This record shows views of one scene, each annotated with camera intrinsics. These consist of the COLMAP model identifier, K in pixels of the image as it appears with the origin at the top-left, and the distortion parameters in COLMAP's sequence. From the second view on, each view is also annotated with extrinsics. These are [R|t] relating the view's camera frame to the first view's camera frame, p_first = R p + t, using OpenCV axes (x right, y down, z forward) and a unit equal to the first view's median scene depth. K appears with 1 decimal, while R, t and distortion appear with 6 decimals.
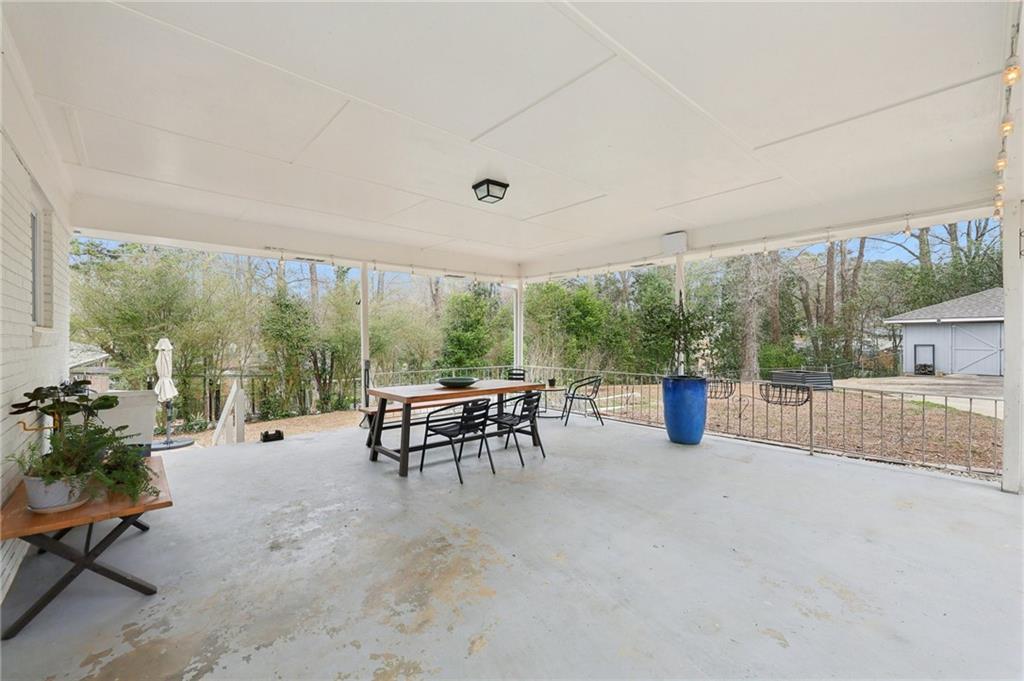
lens RADIAL K [[419.5, 0, 512.0], [0, 419.5, 340.5], [0, 0, 1]] dist [0.003307, 0.000285]
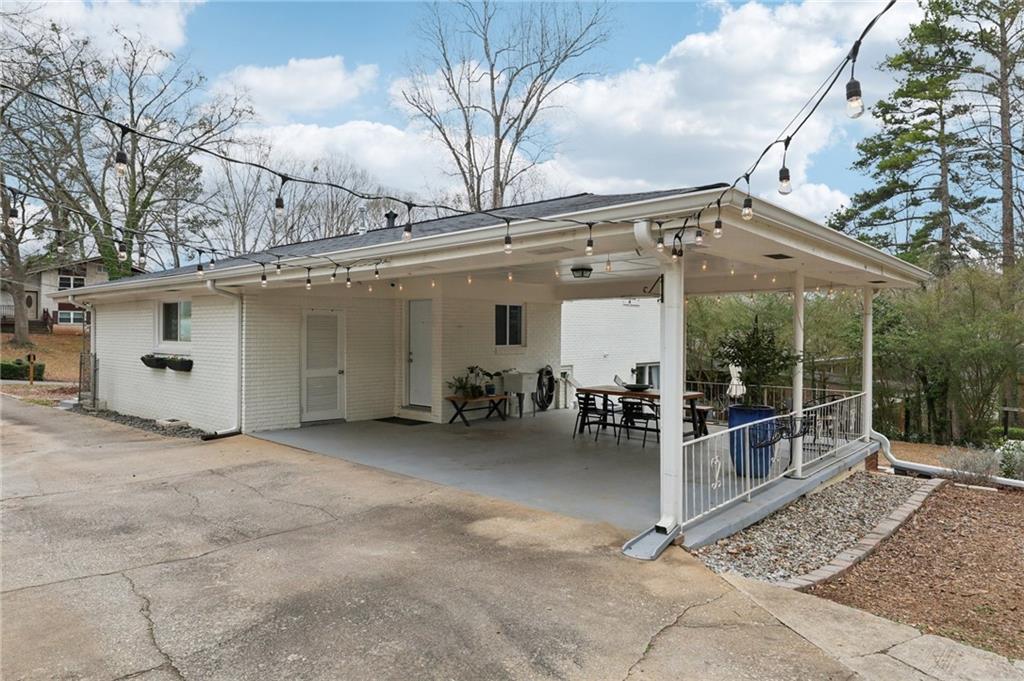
lens RADIAL K [[629.6, 0, 512.0], [0, 629.6, 340.5], [0, 0, 1]] dist [-0.000784, 0.000385]
pose [[0.107399, 0.010960, -0.994156, 0.766613], [-0.004882, 0.999933, 0.010496, -0.032371], [0.994204, 0.003727, 0.107445, 0.137944]]
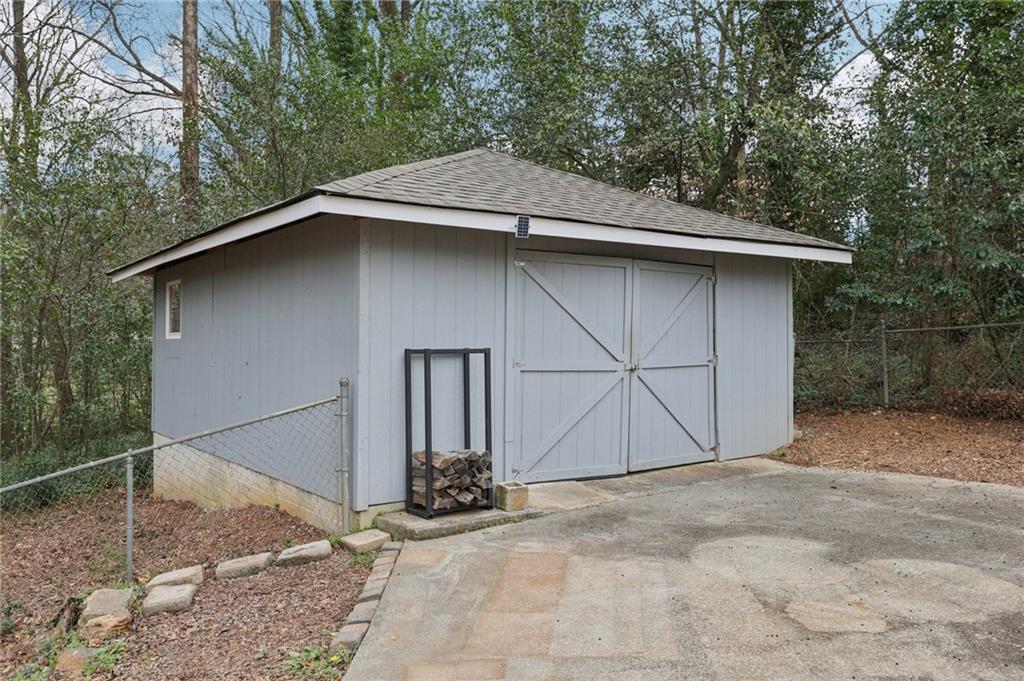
lens RADIAL K [[797.5, 0, 512.0], [0, 797.5, 340.5], [0, 0, 1]] dist [-0.000377, 0.000047]
pose [[0.100090, 0.006109, 0.994960, 0.943735], [0.009934, 0.999925, -0.007139, 0.013100], [-0.994929, 0.010598, 0.100022, 1.416490]]
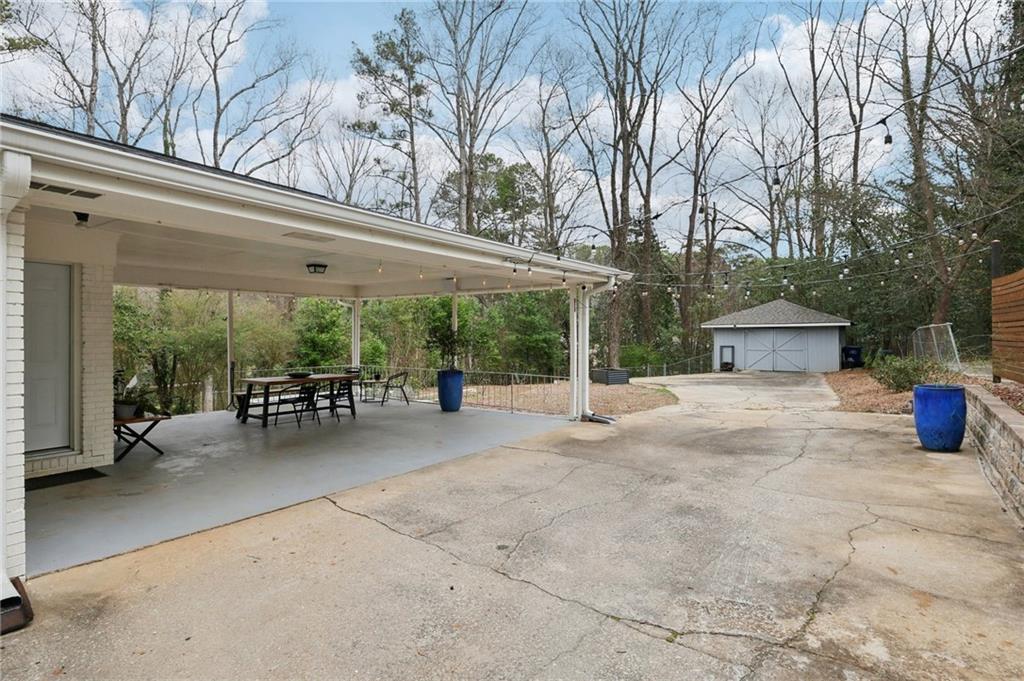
lens RADIAL K [[512.7, 0, 512.0], [0, 512.7, 340.5], [0, 0, 1]] dist [-0.002607, -0.000680]
pose [[0.974197, 0.002120, 0.225691, 0.084887], [-0.003571, 0.999975, 0.006023, -0.018519], [-0.225673, -0.006674, 0.974180, -0.424559]]
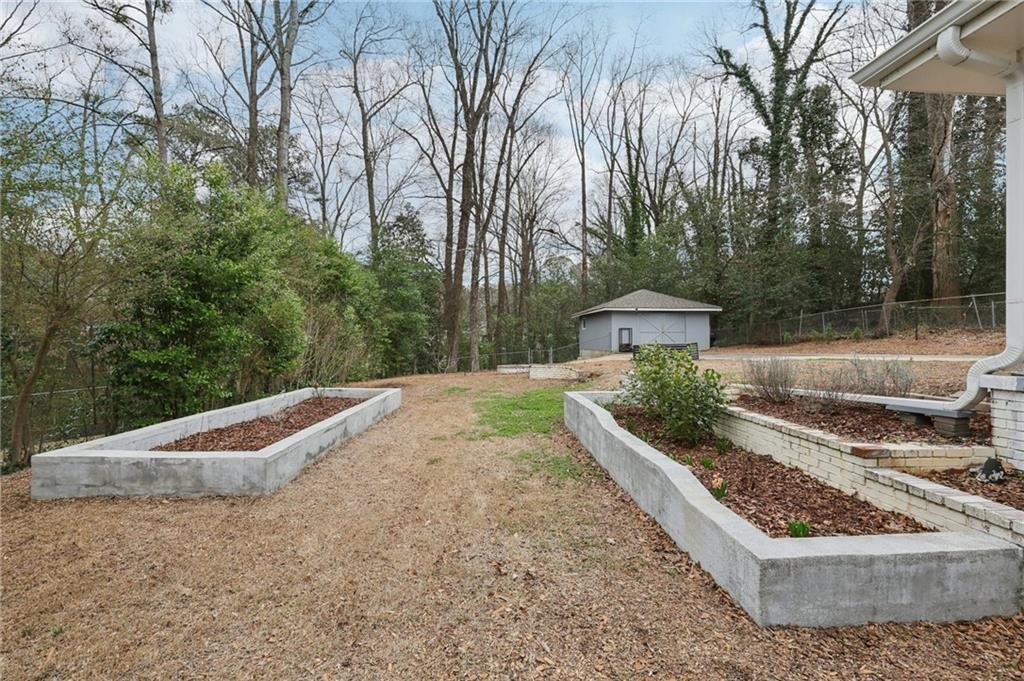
lens RADIAL K [[420.2, 0, 512.0], [0, 420.2, 340.5], [0, 0, 1]] dist [-0.008998, 0.000118]
pose [[0.600527, 0.005943, 0.799582, -0.346343], [-0.004469, 0.999982, -0.004076, 0.079025], [-0.799592, -0.001126, 0.600543, 0.783832]]
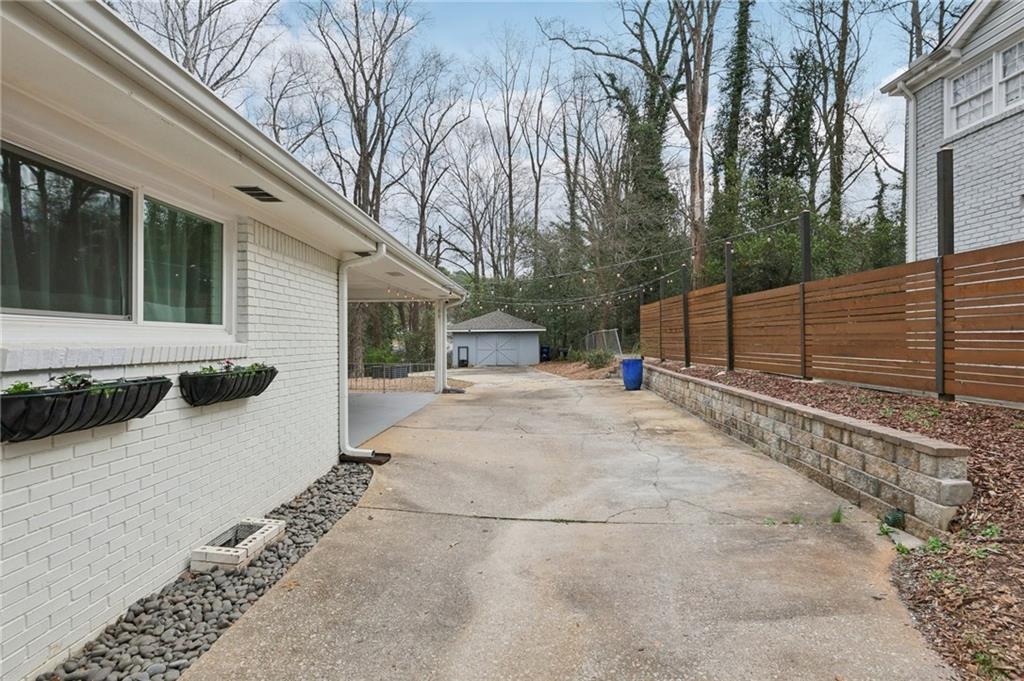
lens RADIAL K [[517.3, 0, 512.0], [0, 517.3, 340.5], [0, 0, 1]] dist [0.000905, 0.000023]
pose [[0.689222, 0.001849, 0.724548, -0.339041], [0.002646, 0.999984, -0.005069, -0.003734], [-0.724546, 0.005411, 0.689206, -0.580698]]
